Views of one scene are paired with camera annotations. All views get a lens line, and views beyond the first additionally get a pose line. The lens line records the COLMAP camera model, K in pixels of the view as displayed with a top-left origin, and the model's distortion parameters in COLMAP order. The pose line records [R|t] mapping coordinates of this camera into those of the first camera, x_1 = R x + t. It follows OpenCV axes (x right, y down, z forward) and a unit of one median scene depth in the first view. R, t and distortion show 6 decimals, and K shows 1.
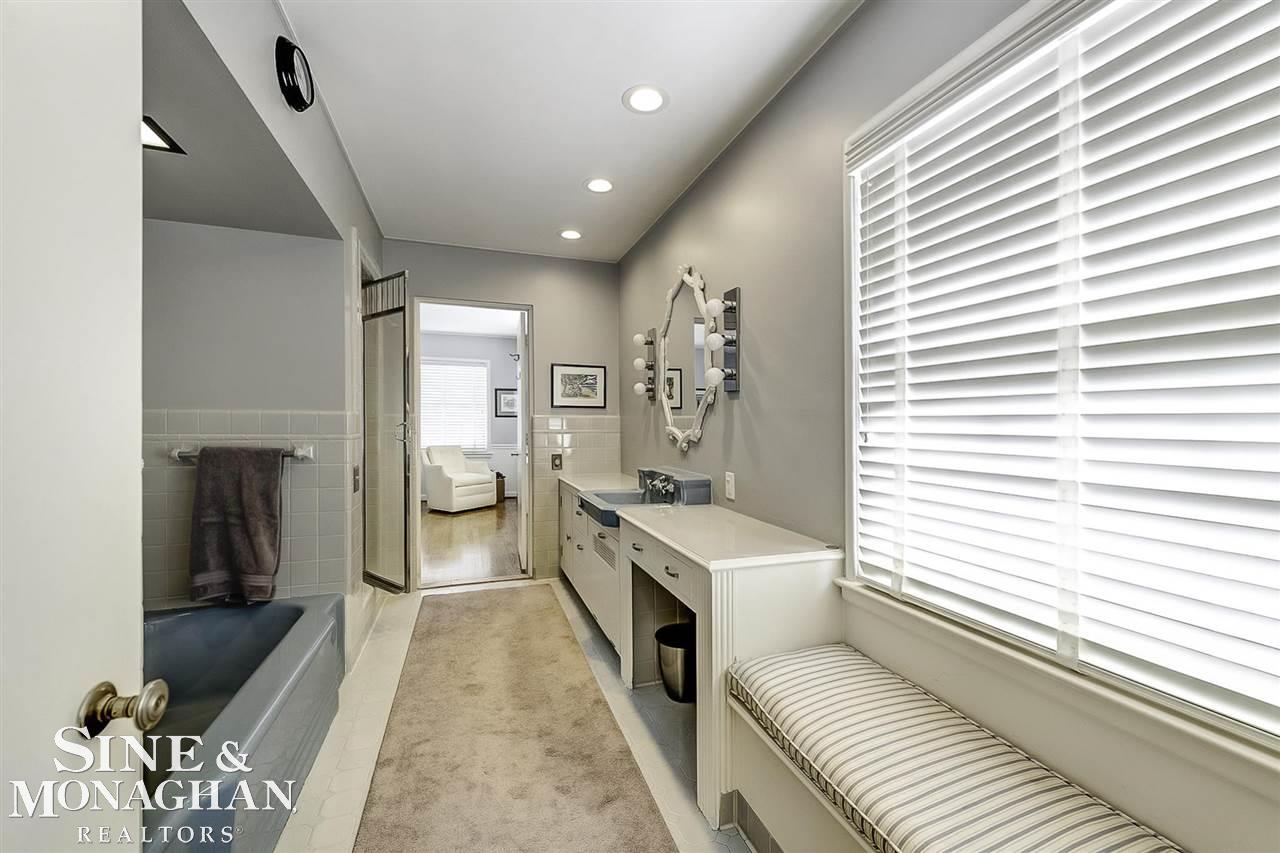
lens RADIAL K [[508.6, 0, 643.7], [0, 508.6, 416.9], [0, 0, 1]] dist [0.001165, 0.000104]
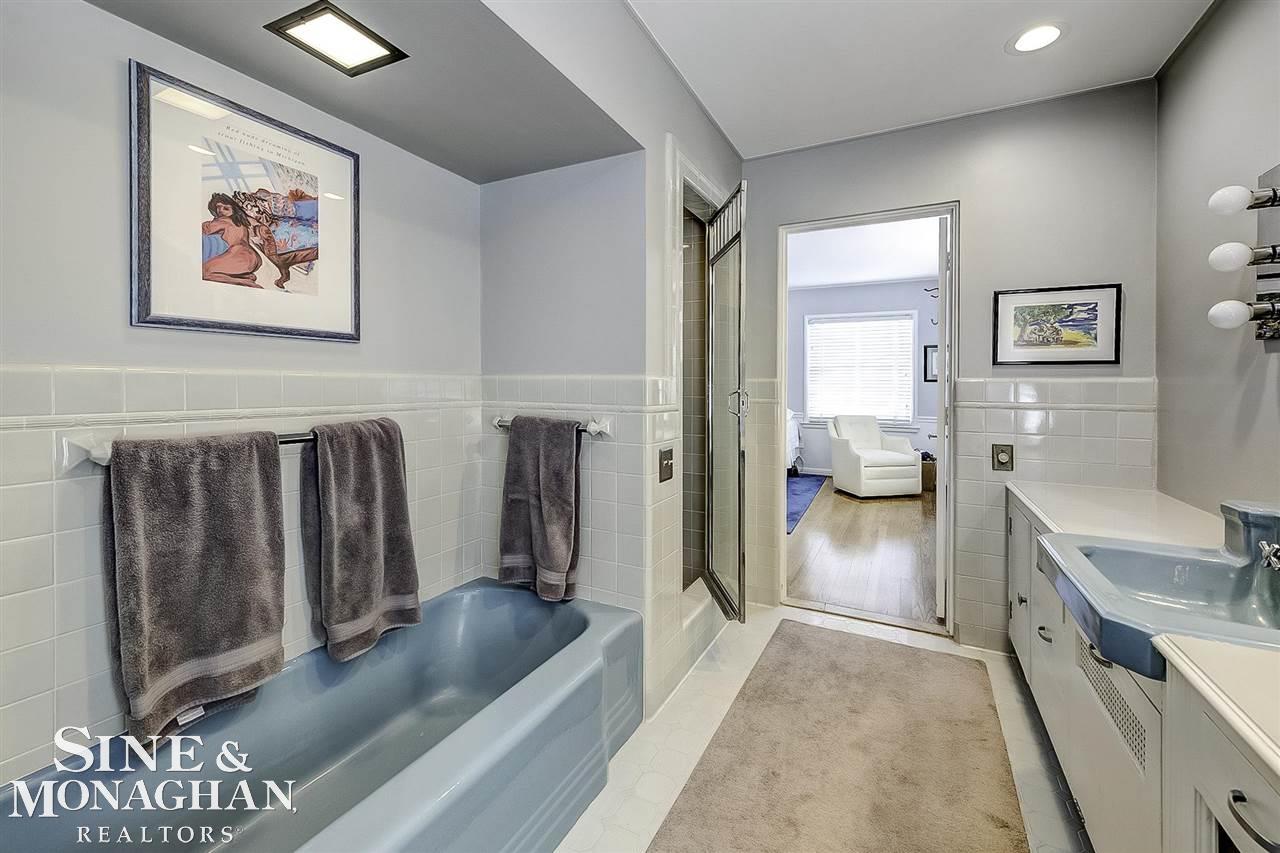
lens RADIAL K [[497.7, 0, 642.2], [0, 497.7, 393.9], [0, 0, 1]] dist [0.001032, -0.000396]
pose [[0.669288, 0.013381, -0.742882, -0.025708], [0.005378, 0.999724, 0.022852, -0.000474], [0.742983, -0.019290, 0.669032, 0.339861]]
